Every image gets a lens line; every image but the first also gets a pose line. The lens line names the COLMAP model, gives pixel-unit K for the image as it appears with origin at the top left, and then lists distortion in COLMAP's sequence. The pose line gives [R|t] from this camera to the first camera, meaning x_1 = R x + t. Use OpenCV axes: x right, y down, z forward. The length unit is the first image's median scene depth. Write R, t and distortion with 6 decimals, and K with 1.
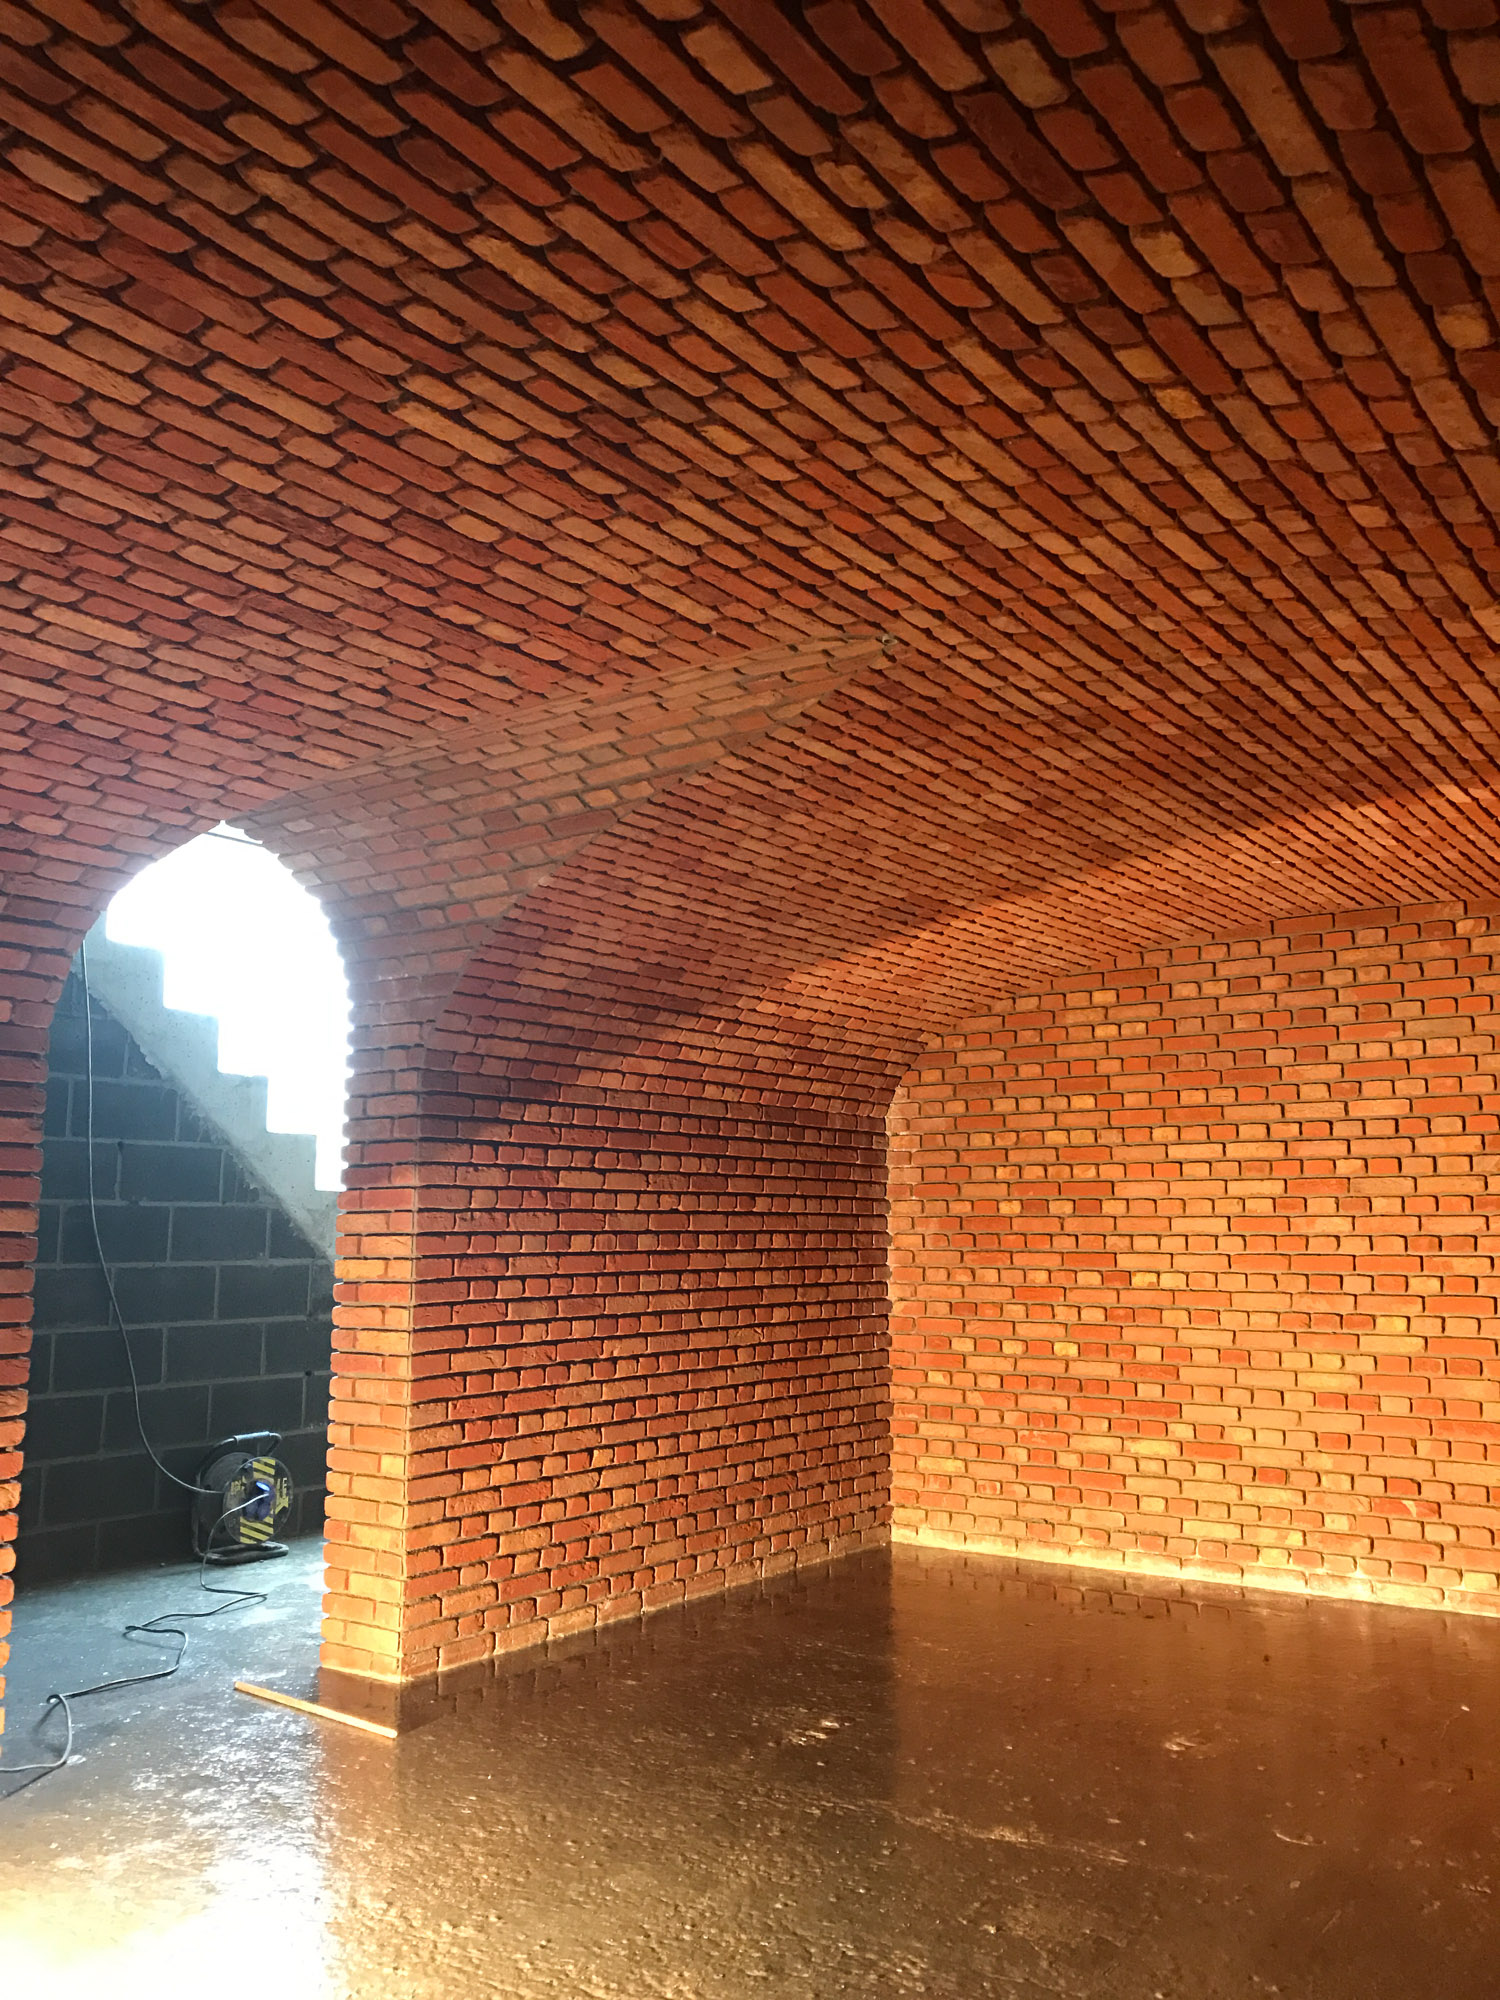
lens RADIAL K [[1644.7, 0, 756.4], [0, 1644.7, 982.7], [0, 0, 1]] dist [0.010094, -0.025655]
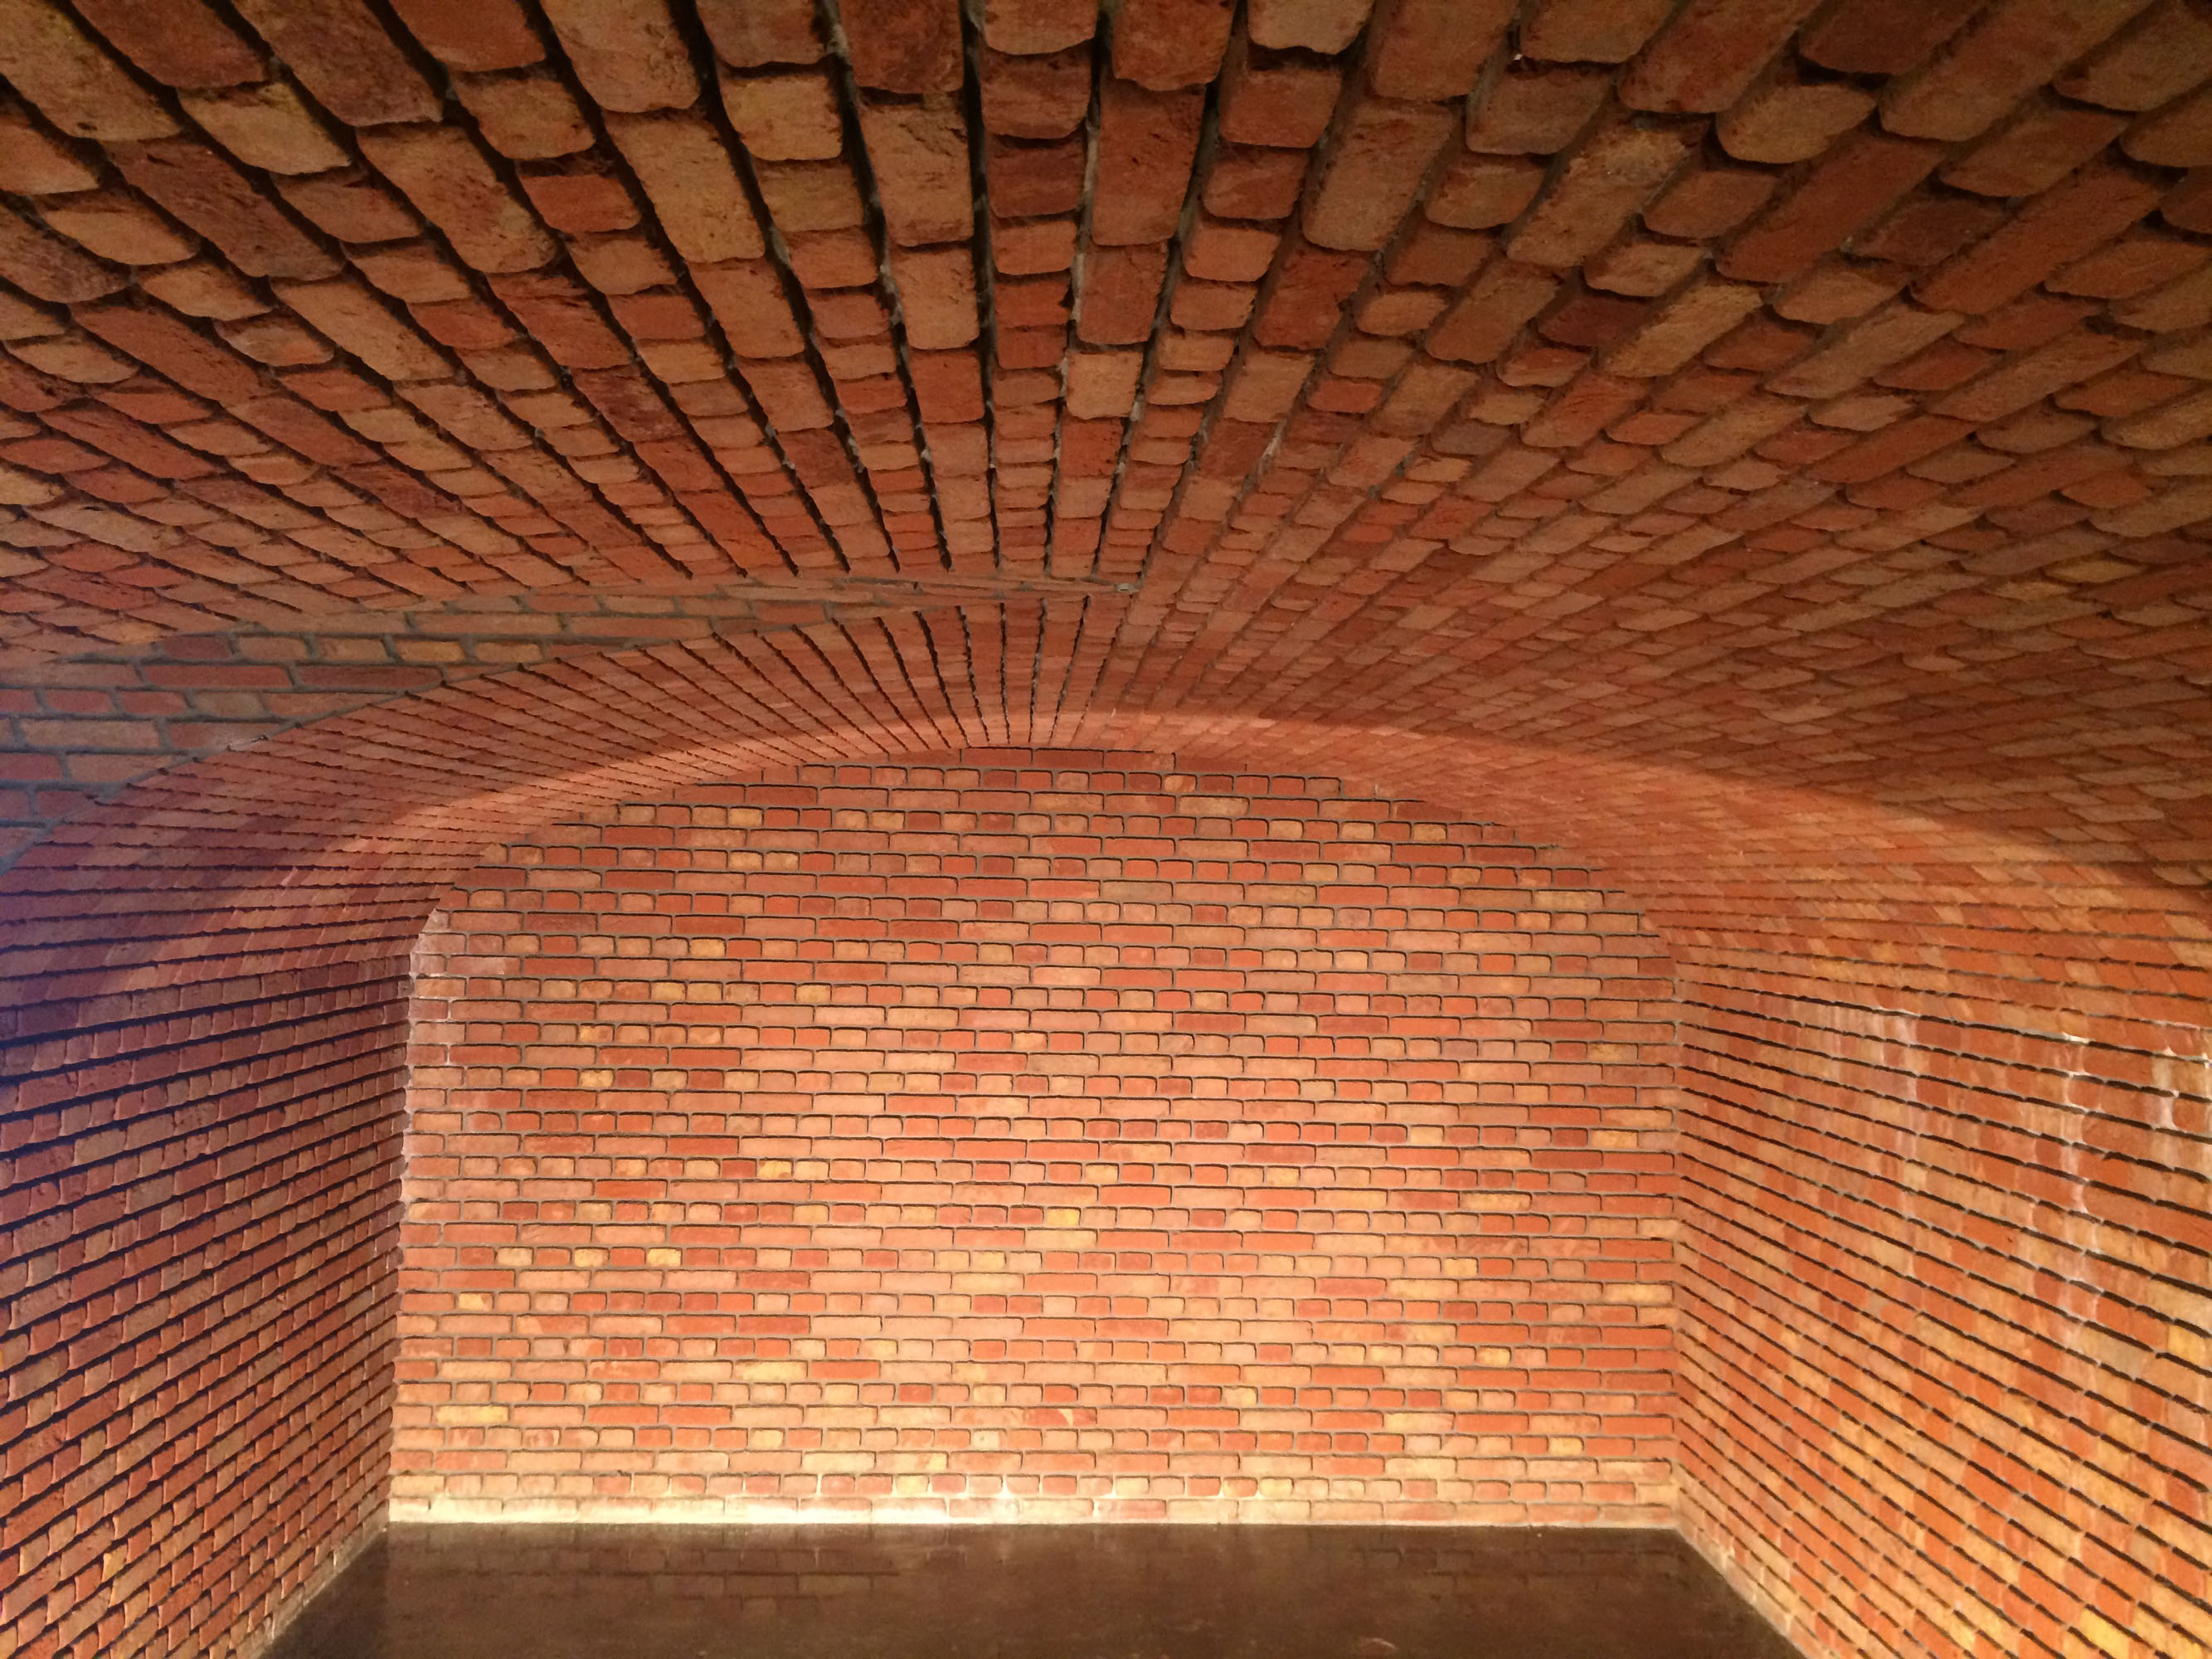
lens RADIAL K [[1894.2, 0, 1105.5], [0, 1894.2, 835.0], [0, 0, 1]] dist [0.073881, -0.088594]
pose [[0.785322, 0.028642, 0.618424, -0.224314], [-0.114626, 0.988385, 0.099784, -0.097259], [-0.608383, -0.149250, 0.779483, 0.187877]]
